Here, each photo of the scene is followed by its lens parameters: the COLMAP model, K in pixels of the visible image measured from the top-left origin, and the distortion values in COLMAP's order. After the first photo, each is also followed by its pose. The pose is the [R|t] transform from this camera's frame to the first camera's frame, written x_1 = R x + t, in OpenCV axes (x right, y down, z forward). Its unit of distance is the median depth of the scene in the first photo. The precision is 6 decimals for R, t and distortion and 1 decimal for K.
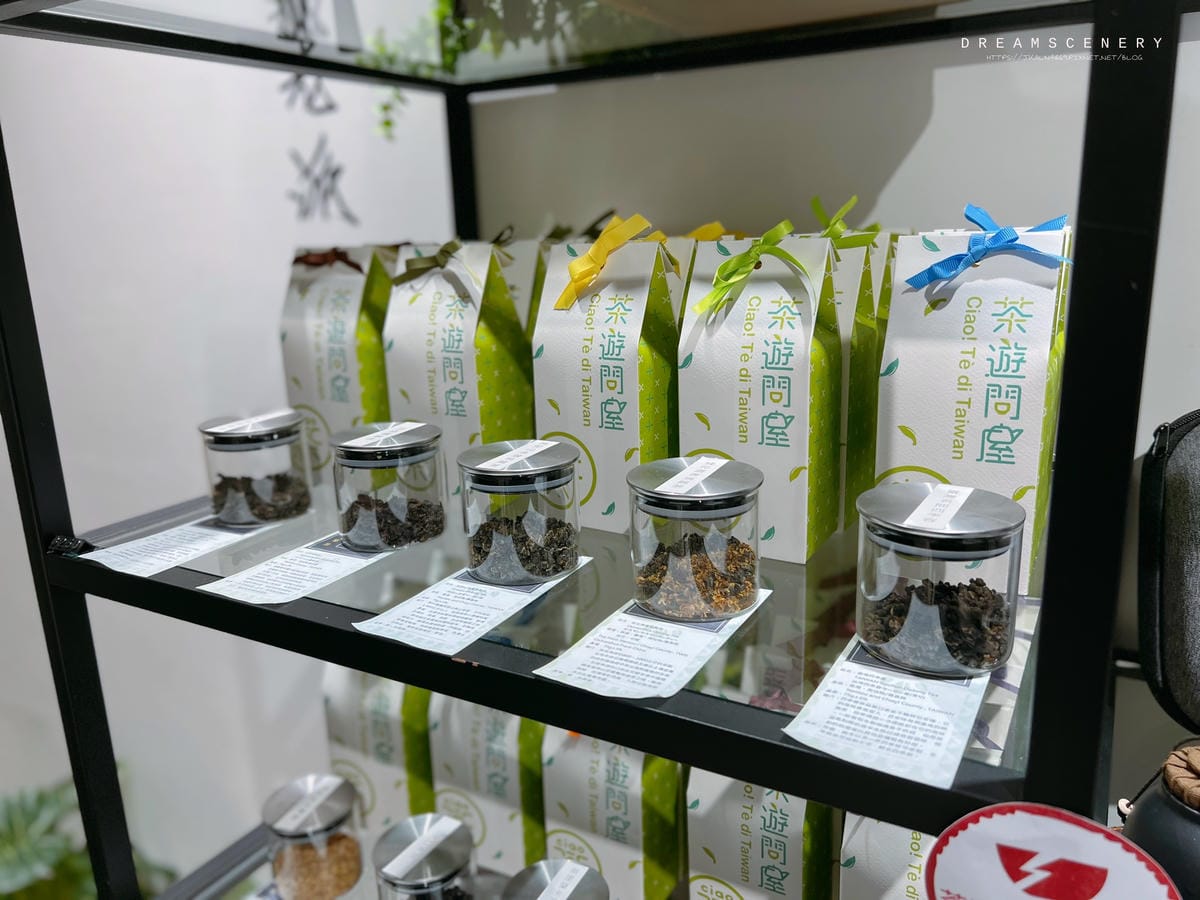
lens RADIAL K [[918.3, 0, 599.3], [0, 918.3, 451.5], [0, 0, 1]] dist [0.051134, -0.055563]
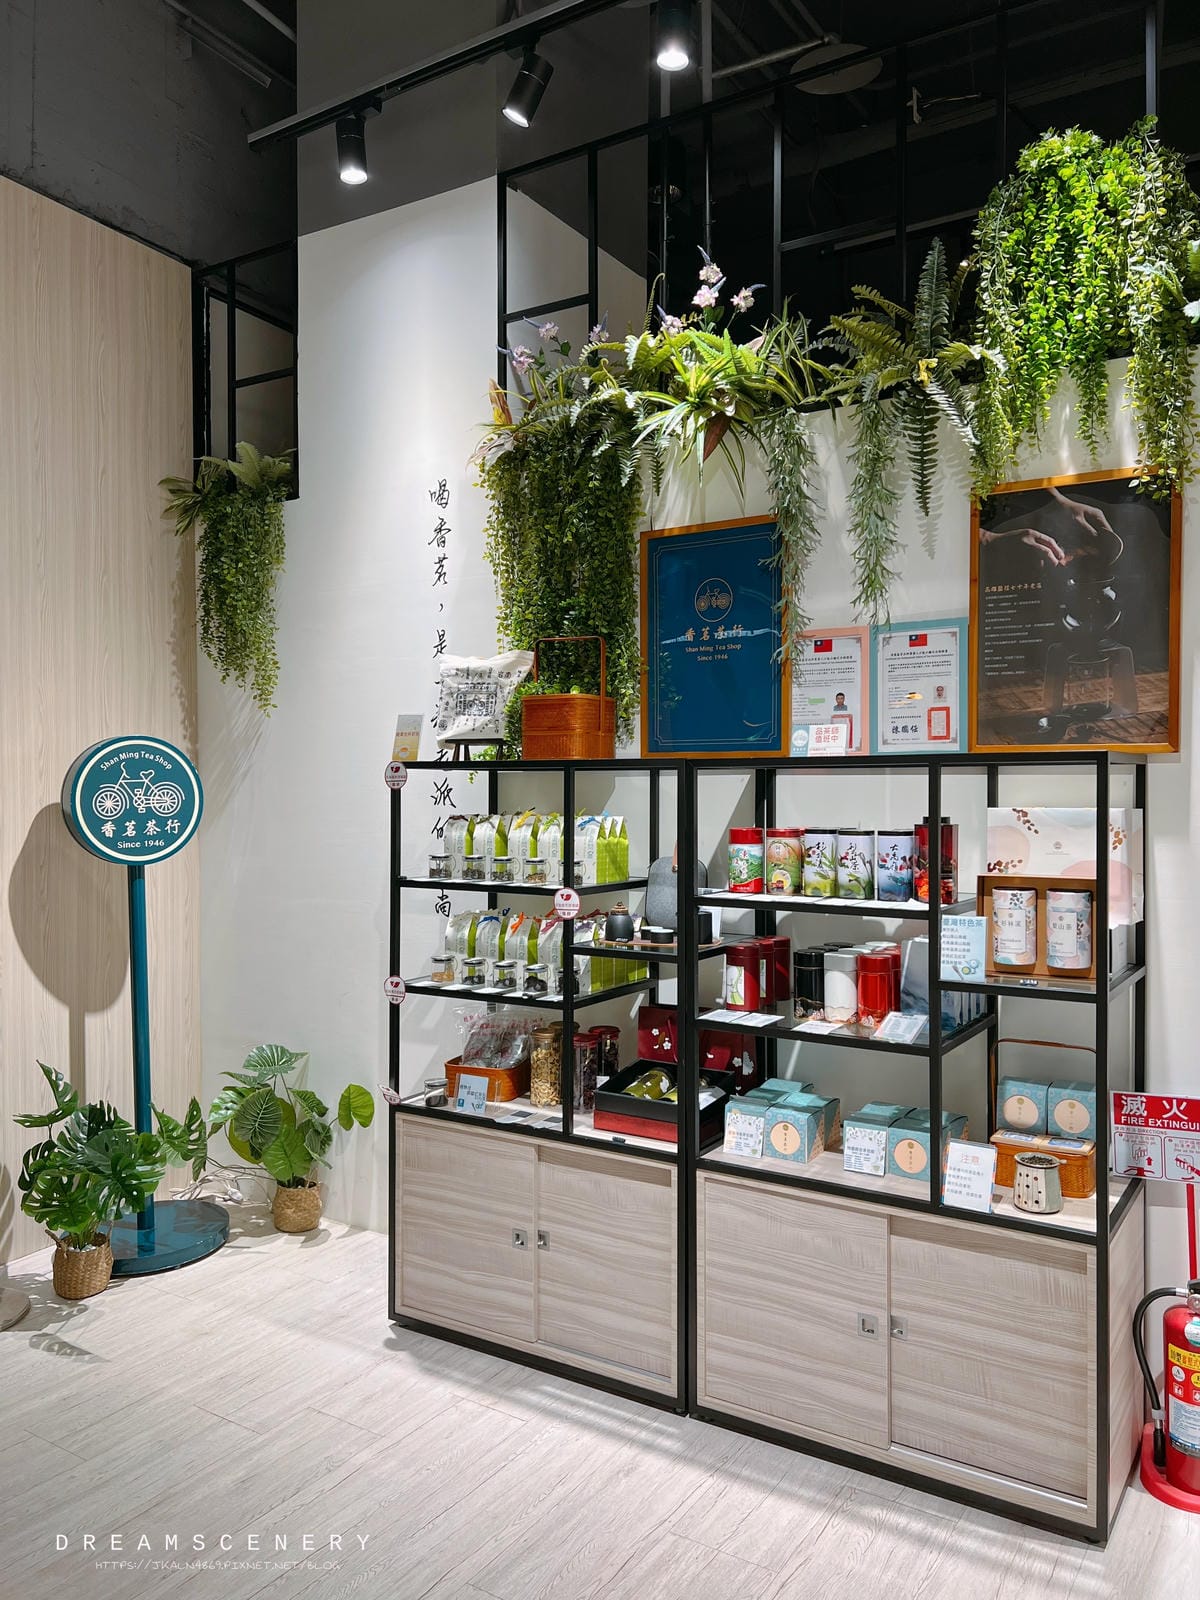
lens RADIAL K [[1224.4, 0, 592.1], [0, 1224.4, 798.7], [0, 0, 1]] dist [0.051134, -0.055563]
pose [[0.998570, 0.039346, -0.036185, 0.497106], [-0.046935, 0.969342, -0.241191, 1.021831], [0.025586, 0.242544, 0.969803, -4.398031]]
